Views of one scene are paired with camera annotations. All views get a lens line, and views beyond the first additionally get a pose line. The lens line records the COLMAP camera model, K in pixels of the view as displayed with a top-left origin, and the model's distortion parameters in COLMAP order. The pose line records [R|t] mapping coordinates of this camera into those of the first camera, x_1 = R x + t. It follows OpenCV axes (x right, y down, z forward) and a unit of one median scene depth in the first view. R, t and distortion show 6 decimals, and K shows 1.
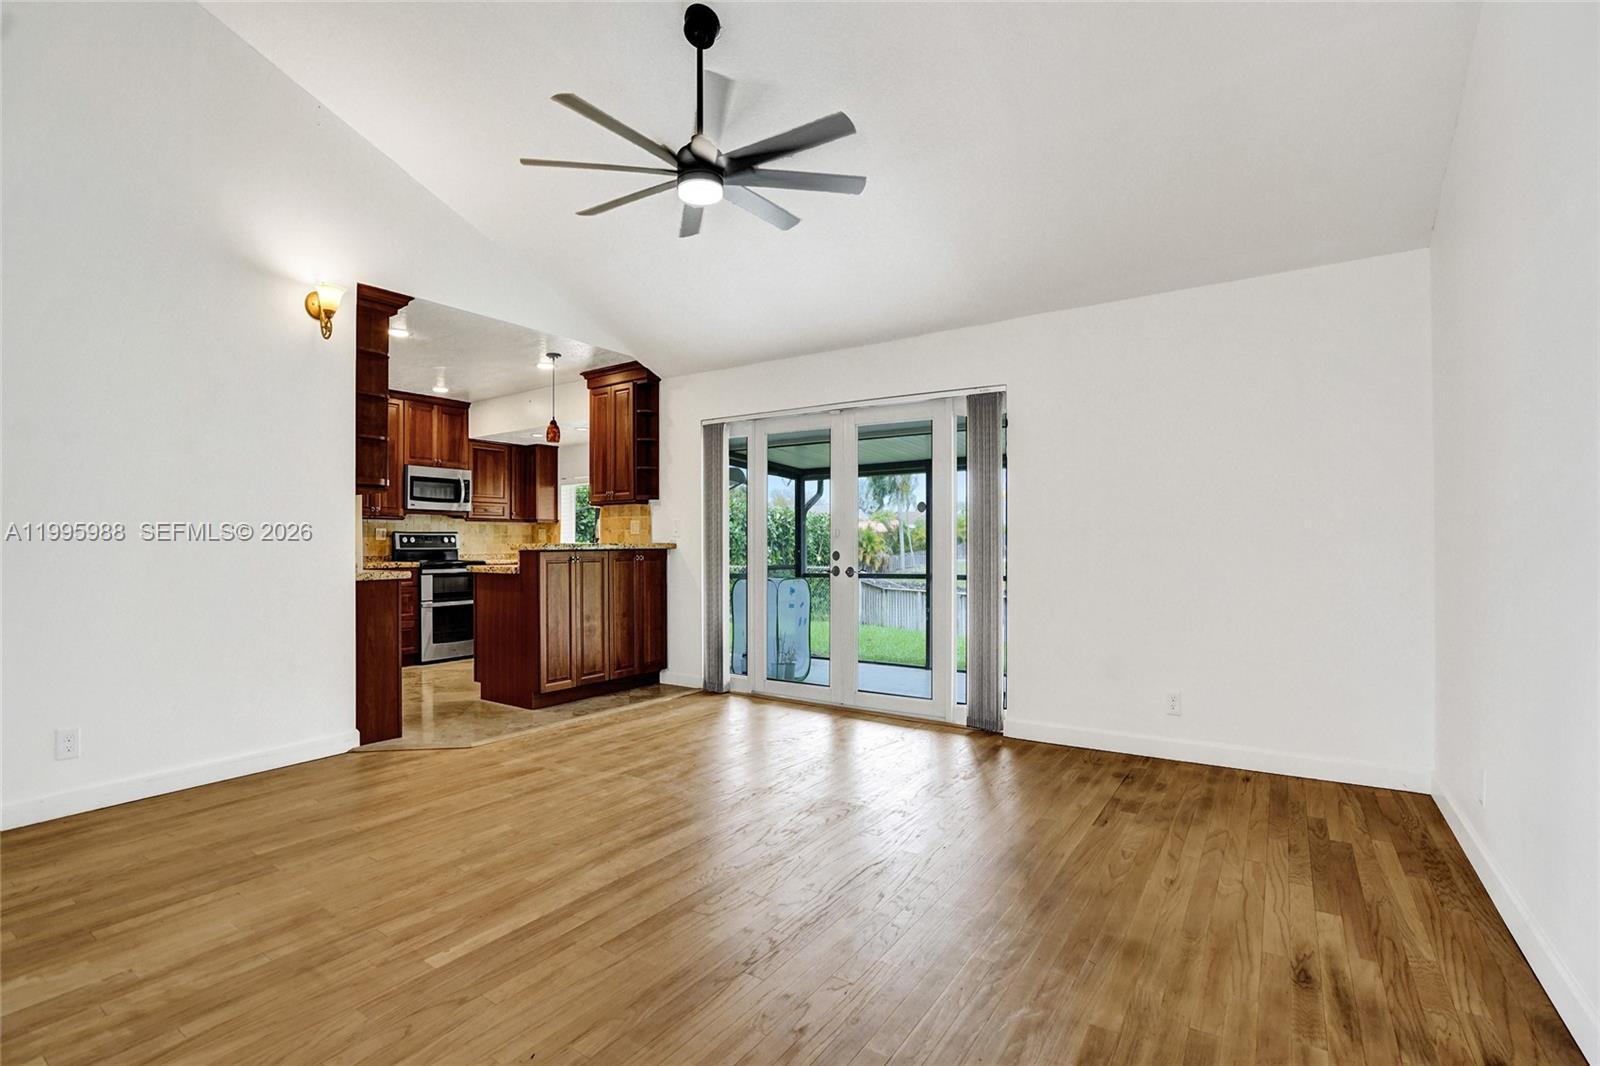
lens RADIAL K [[734.6, 0, 791.6], [0, 734.6, 538.1], [0, 0, 1]] dist [-0.052234, 0.016073]
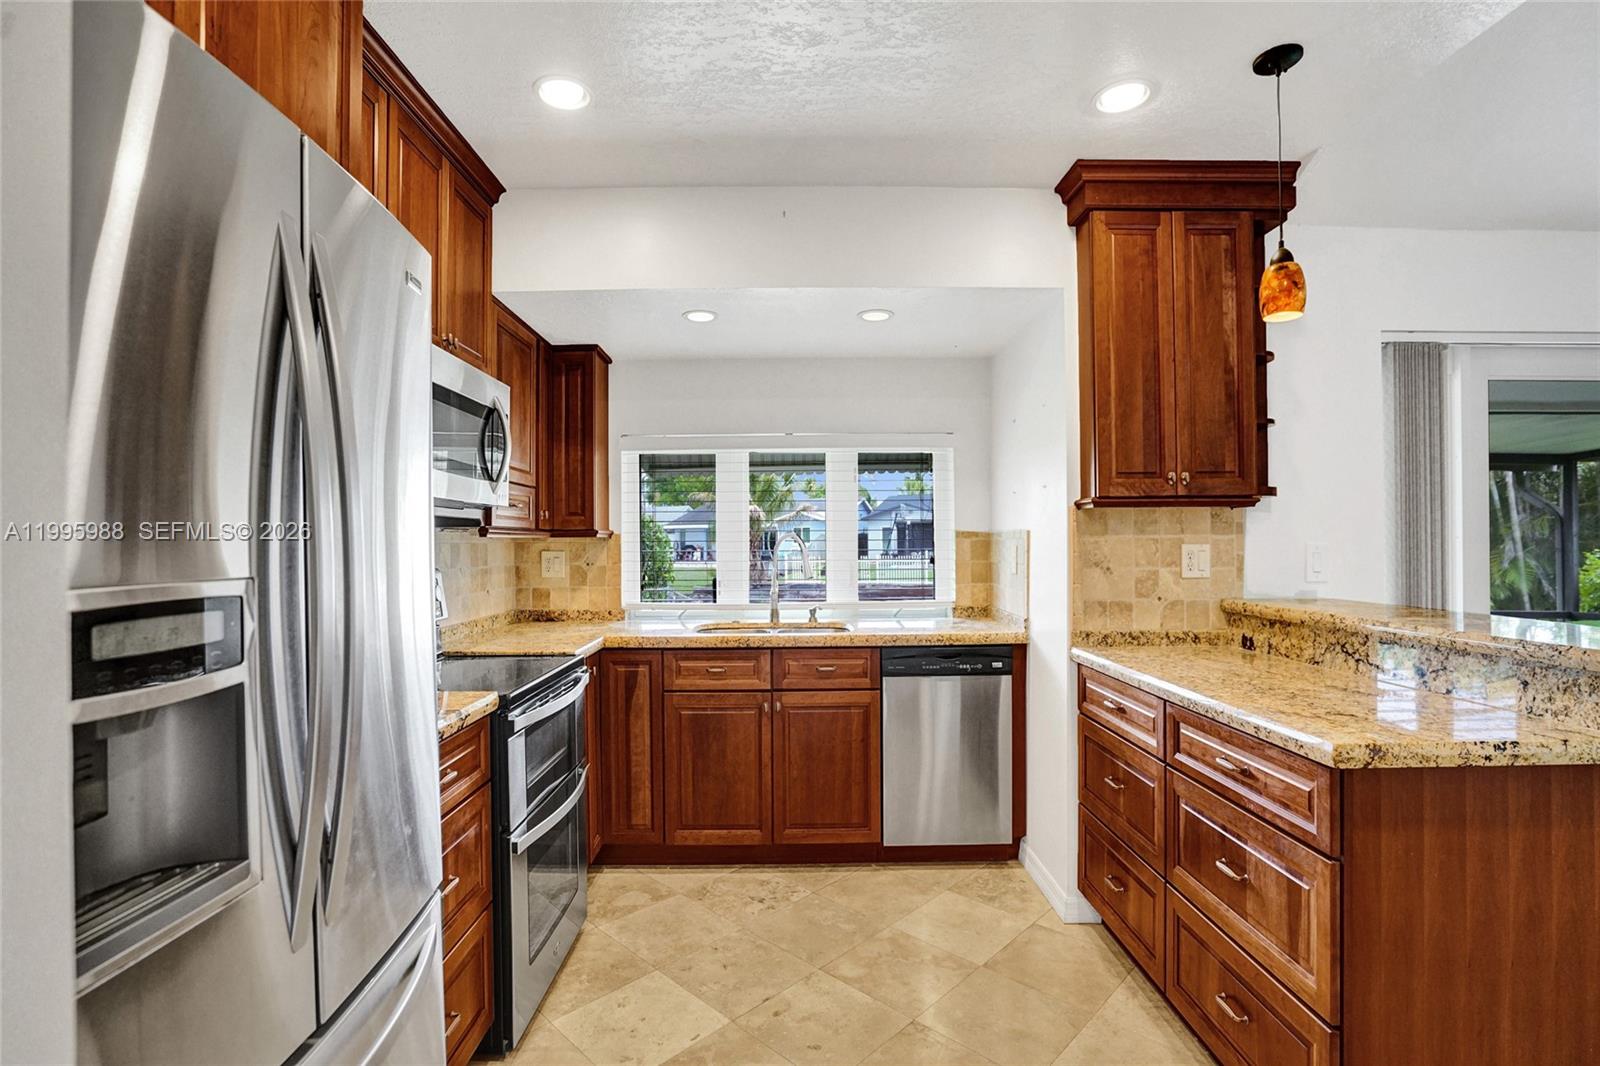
lens RADIAL K [[734.6, 0, 789.6], [0, 734.6, 529.6], [0, 0, 1]] dist [-0.052234, 0.016073]
pose [[0.826242, 0.009187, 0.563240, -0.577509], [-0.002680, 0.999920, -0.012378, -0.024768], [-0.563308, 0.008718, 0.826201, 0.712209]]
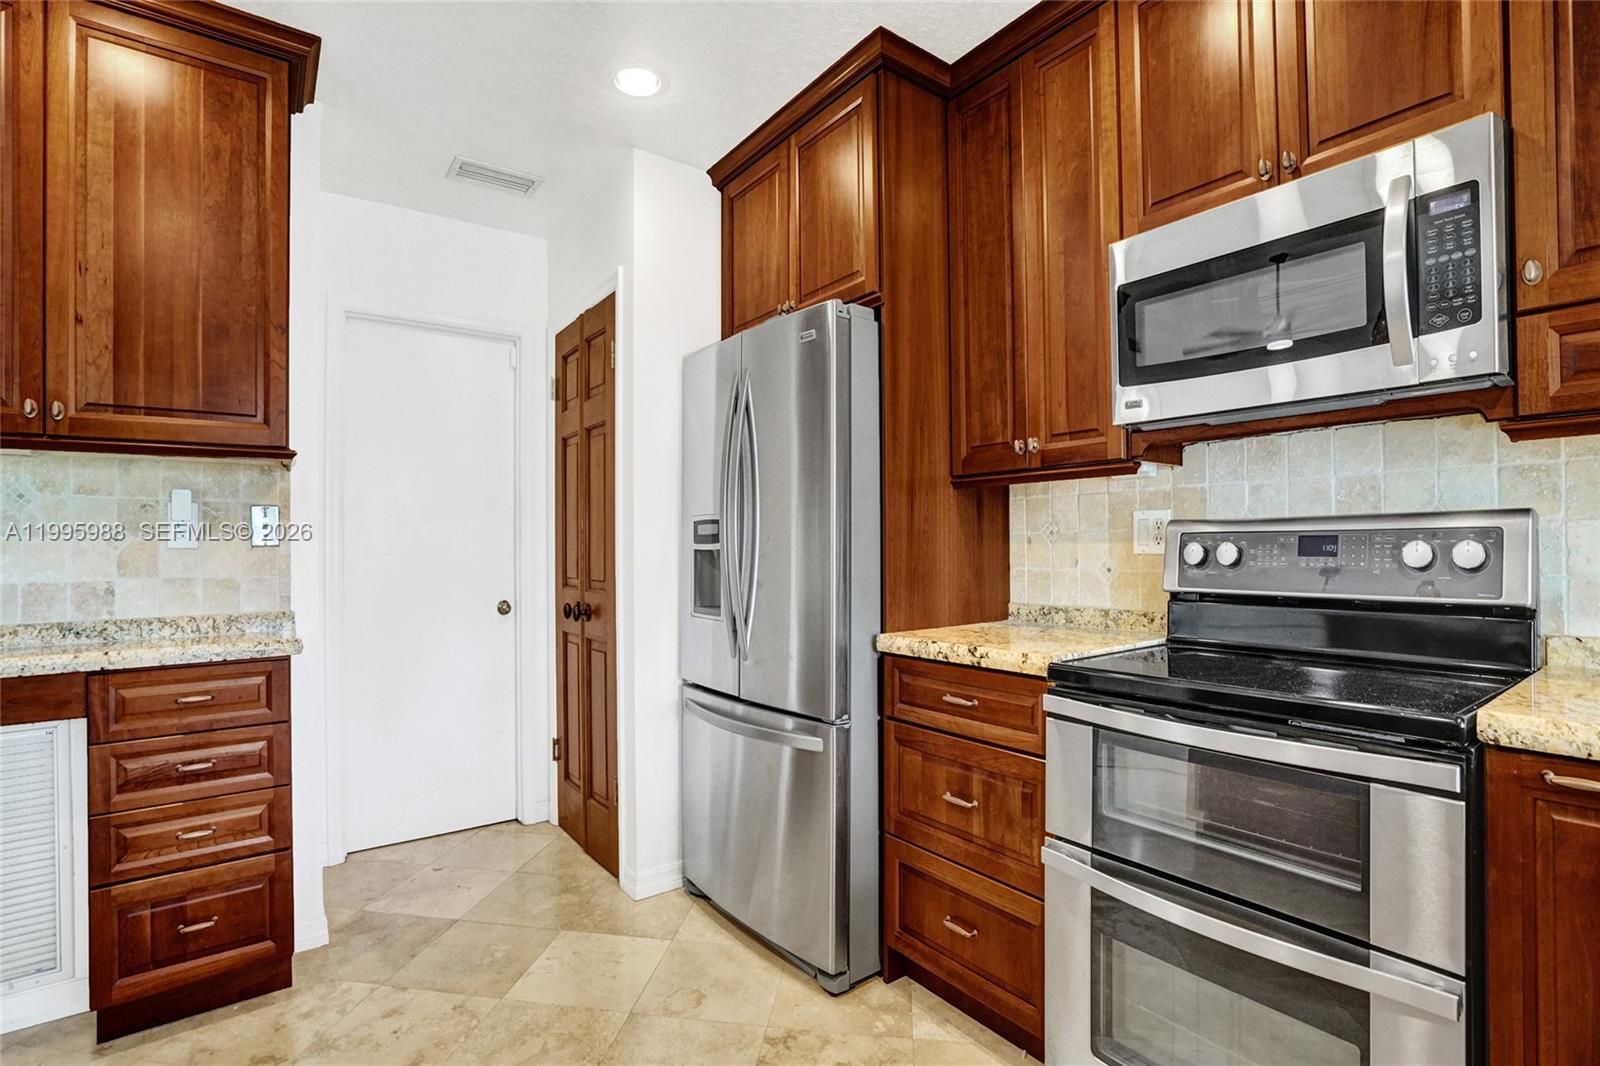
lens RADIAL K [[734.6, 0, 796.6], [0, 734.6, 539.6], [0, 0, 1]] dist [-0.052234, 0.016073]
pose [[-0.331539, 0.002057, -0.943439, -0.273799], [0.019595, 0.999797, -0.004706, -0.003725], [0.943238, -0.020047, -0.331512, 1.002127]]
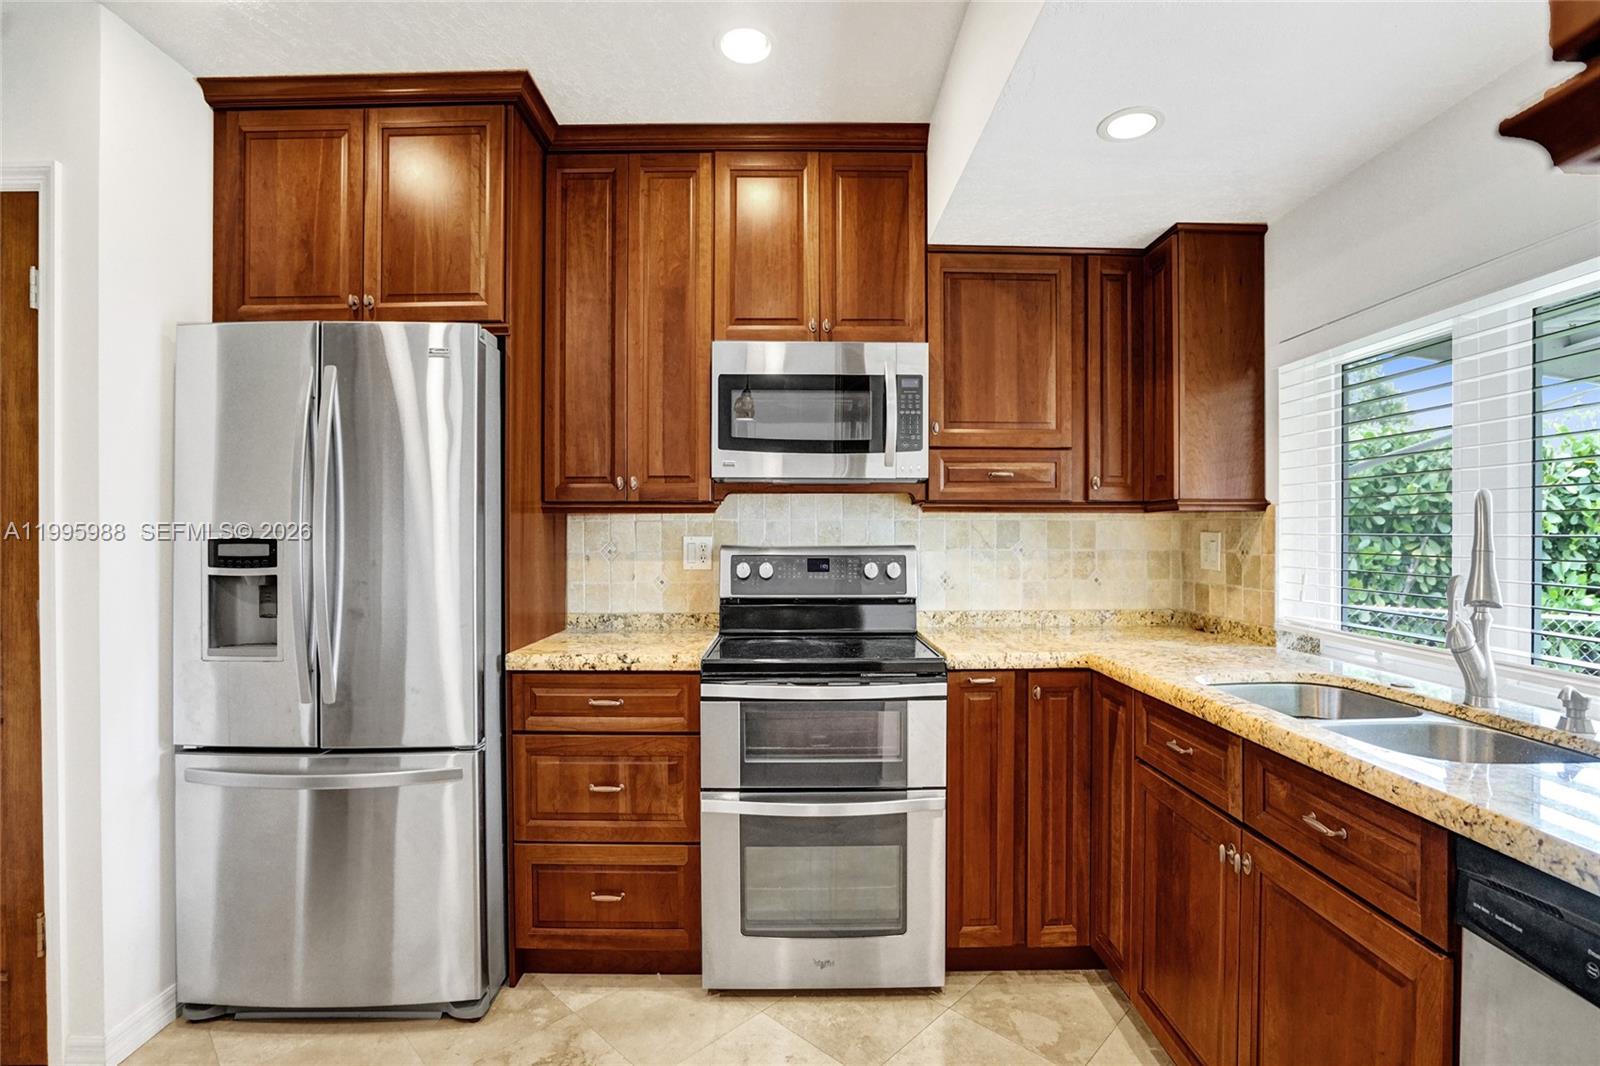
lens RADIAL K [[734.6, 0, 792.5], [0, 734.6, 534.3], [0, 0, 1]] dist [-0.052234, 0.016073]
pose [[0.566610, 0.007398, -0.823953, -0.245665], [0.004866, 0.999912, 0.012324, -0.019641], [0.823971, -0.010992, 0.566525, 0.862746]]
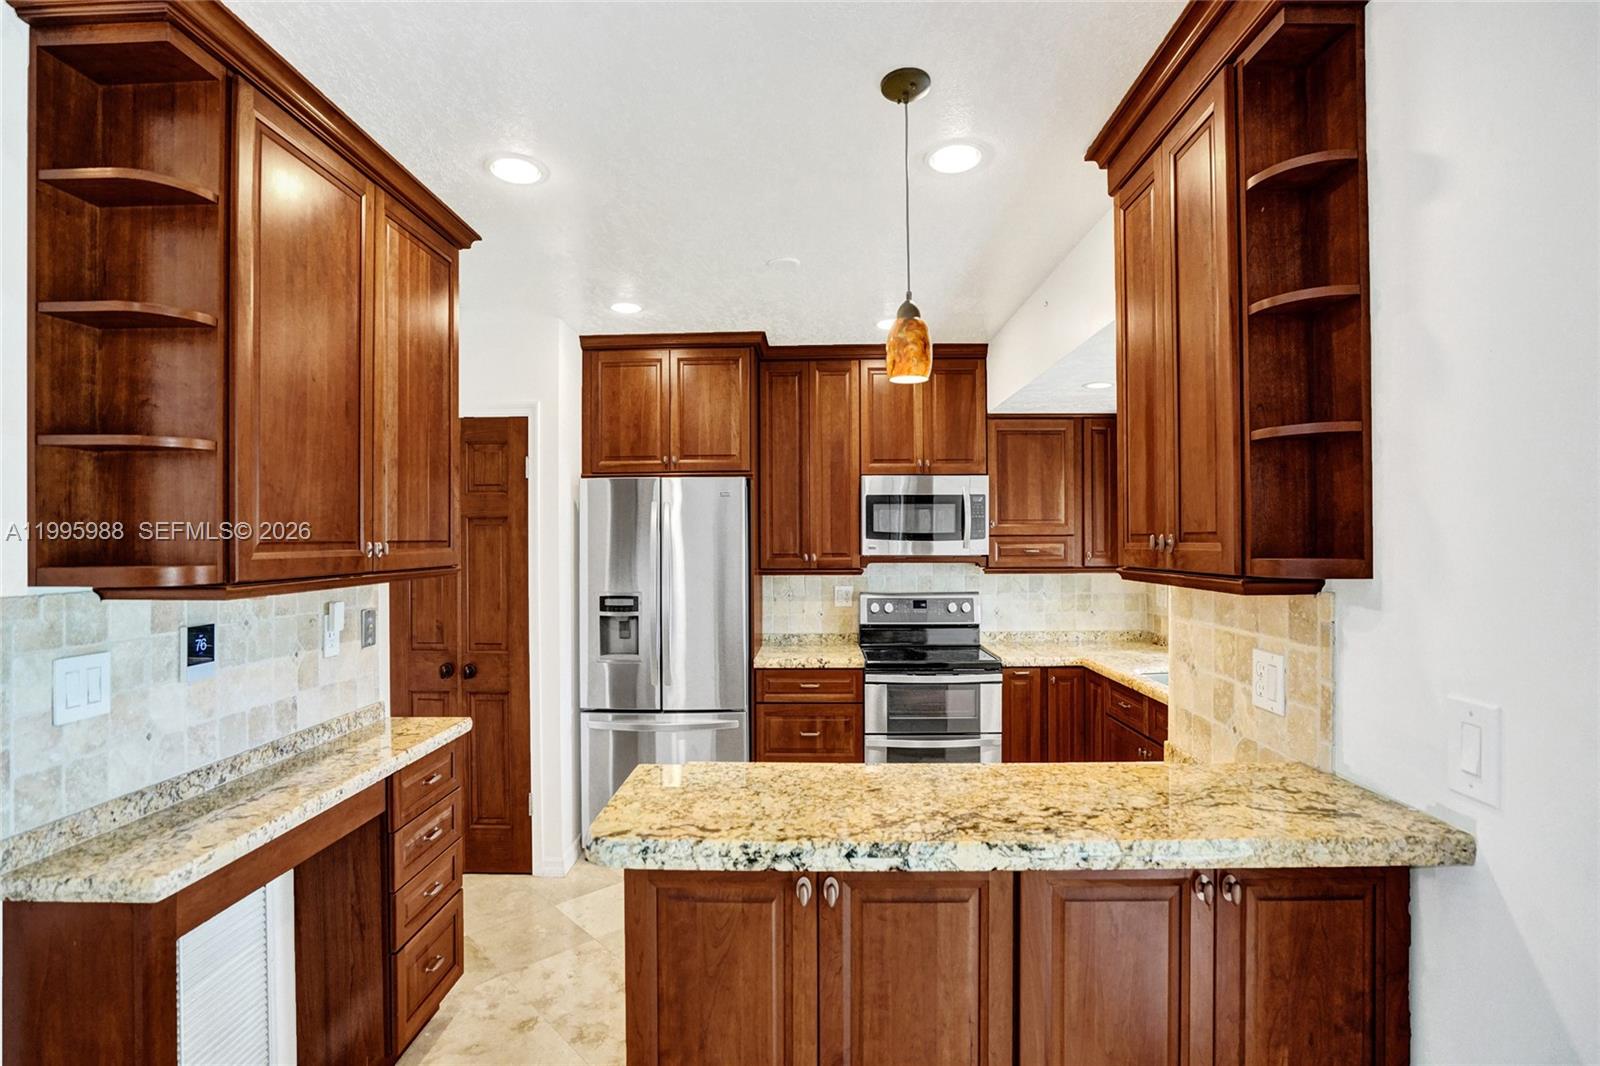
lens RADIAL K [[734.6, 0, 793.1], [0, 734.6, 533.5], [0, 0, 1]] dist [-0.052234, 0.016073]
pose [[0.537980, -0.004374, -0.842946, -0.088439], [0.008820, 0.999961, 0.000440, -0.059072], [0.842911, -0.007671, 0.537998, 0.669085]]
